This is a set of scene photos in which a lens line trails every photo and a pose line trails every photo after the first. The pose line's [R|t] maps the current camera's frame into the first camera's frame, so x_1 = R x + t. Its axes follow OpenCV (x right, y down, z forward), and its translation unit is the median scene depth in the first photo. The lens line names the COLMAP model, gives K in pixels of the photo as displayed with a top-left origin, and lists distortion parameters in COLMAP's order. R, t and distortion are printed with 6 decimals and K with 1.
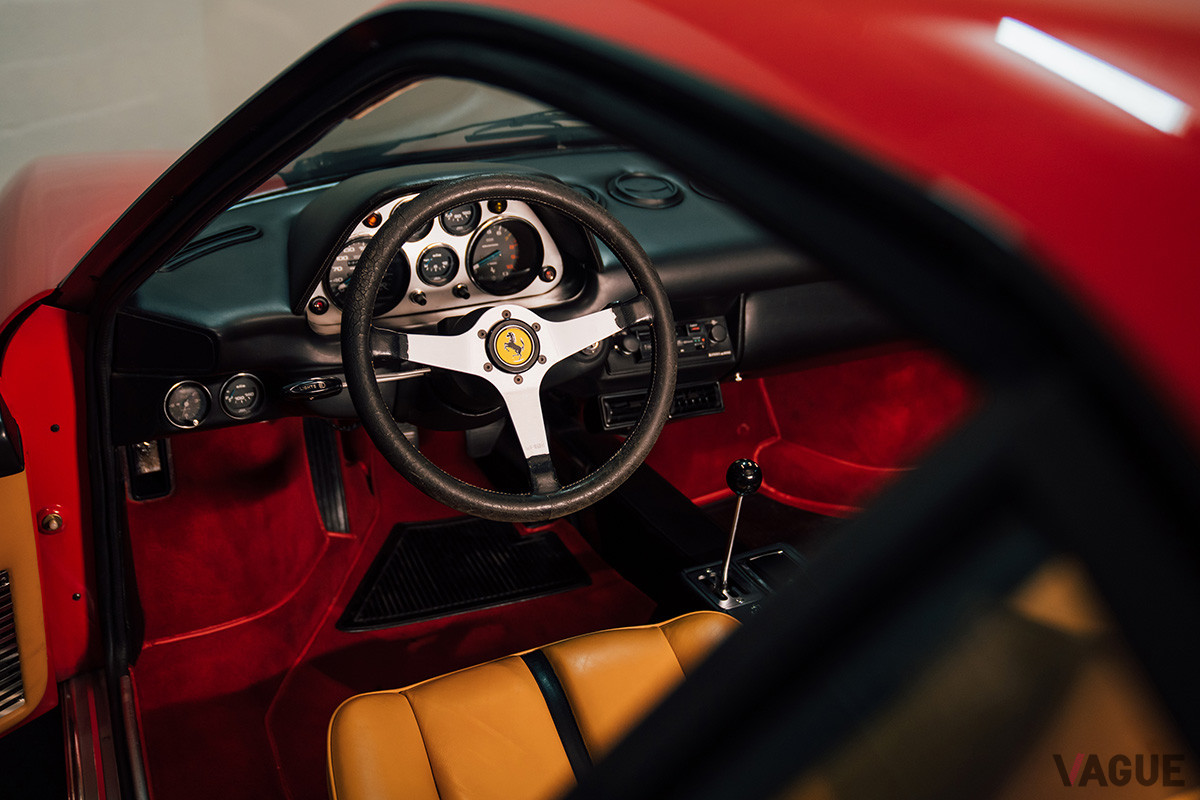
lens RADIAL K [[1193.5, 0, 601.5], [0, 1193.5, 400.2], [0, 0, 1]] dist [0.004150, 0.000000]
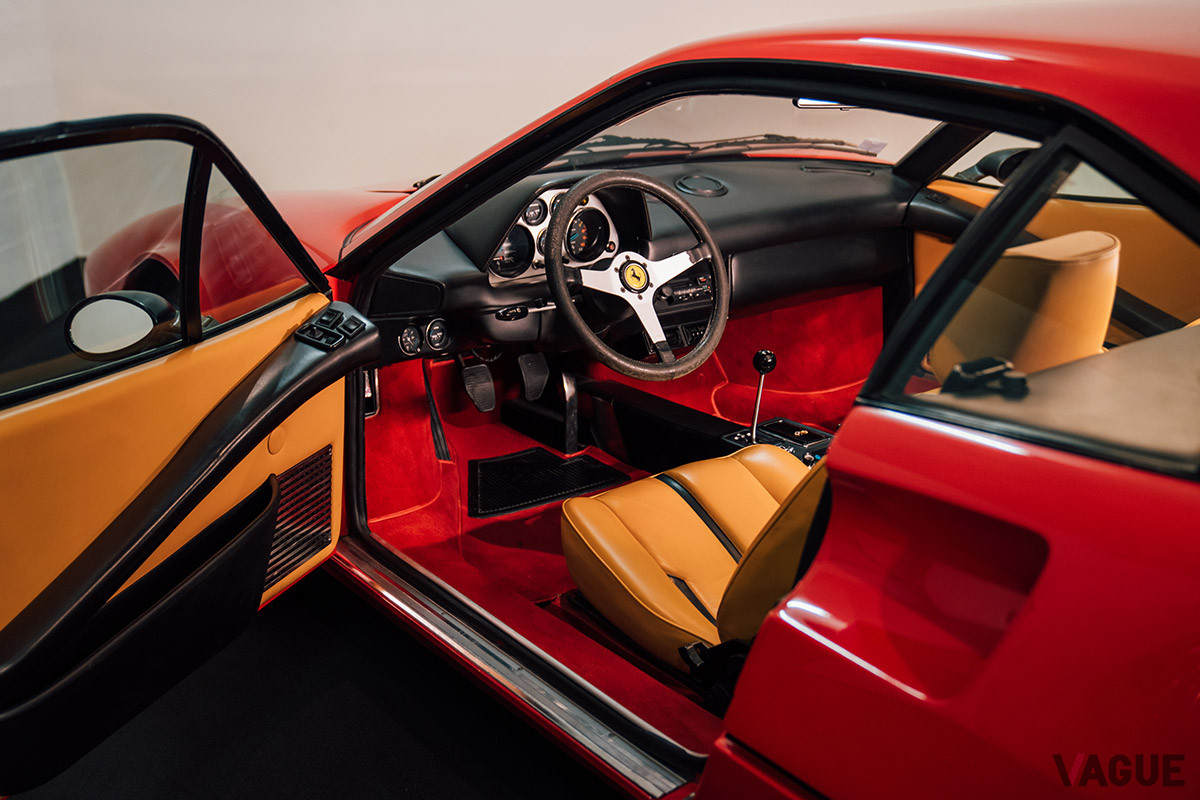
lens RADIAL K [[1232.3, 0, 598.9], [0, 1232.3, 400.0], [0, 0, 1]] dist [-0.002093, 0.000000]
pose [[0.980881, -0.092103, 0.171432, -0.414172], [0.102727, 0.993235, -0.054148, 0.200292], [-0.165285, 0.070723, 0.983707, -0.592176]]
